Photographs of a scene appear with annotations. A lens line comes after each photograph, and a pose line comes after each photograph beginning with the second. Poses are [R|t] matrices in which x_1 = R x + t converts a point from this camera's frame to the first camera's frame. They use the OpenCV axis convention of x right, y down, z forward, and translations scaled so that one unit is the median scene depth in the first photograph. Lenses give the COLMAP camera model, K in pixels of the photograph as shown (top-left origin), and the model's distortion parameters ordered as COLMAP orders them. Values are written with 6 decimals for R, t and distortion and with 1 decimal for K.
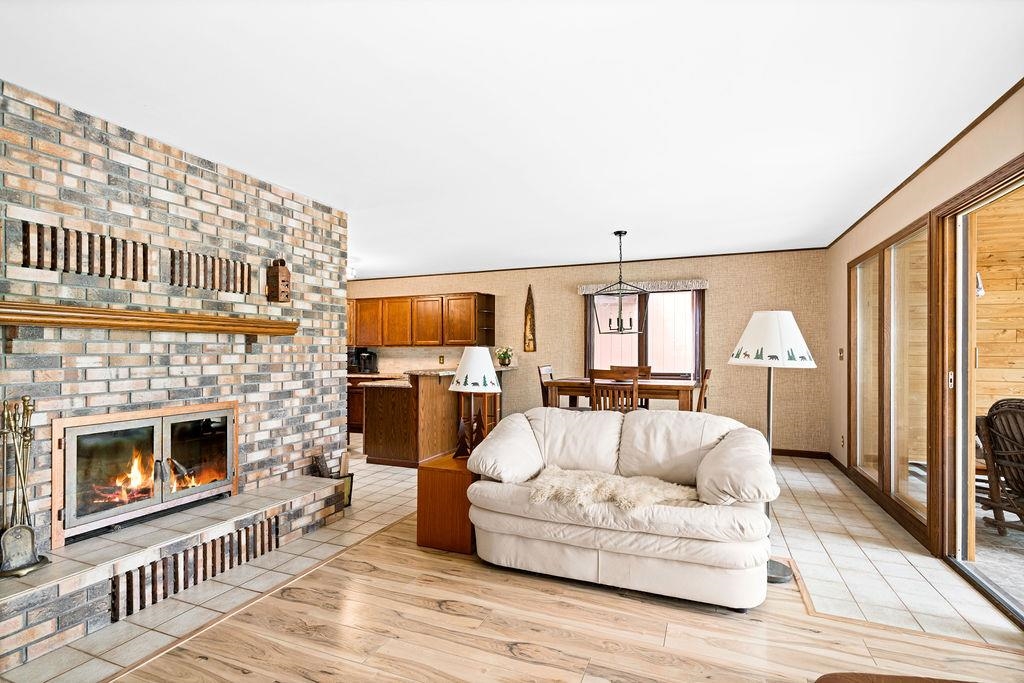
lens RADIAL K [[496.2, 0, 509.6], [0, 496.2, 350.1], [0, 0, 1]] dist [-0.000487, 0.000913]
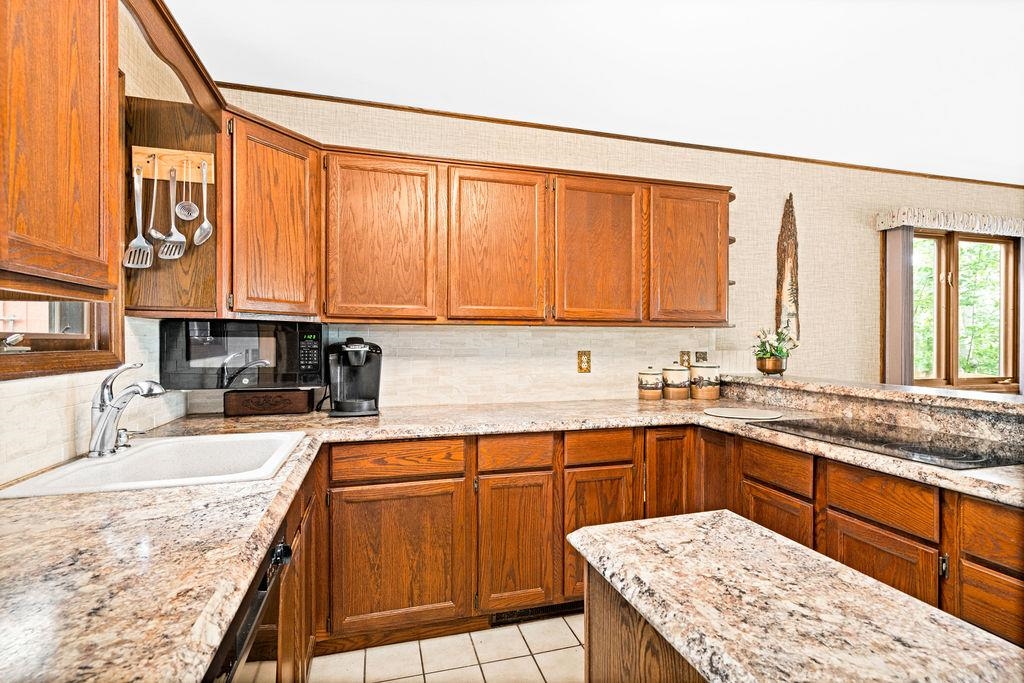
lens RADIAL K [[496.2, 0, 515.4], [0, 496.2, 340.5], [0, 0, 1]] dist [-0.000487, 0.000913]
pose [[0.784285, 0.001396, 0.620400, -0.417274], [-0.007228, 0.999950, 0.006887, 0.001306], [-0.620359, -0.009886, 0.784256, 0.753459]]
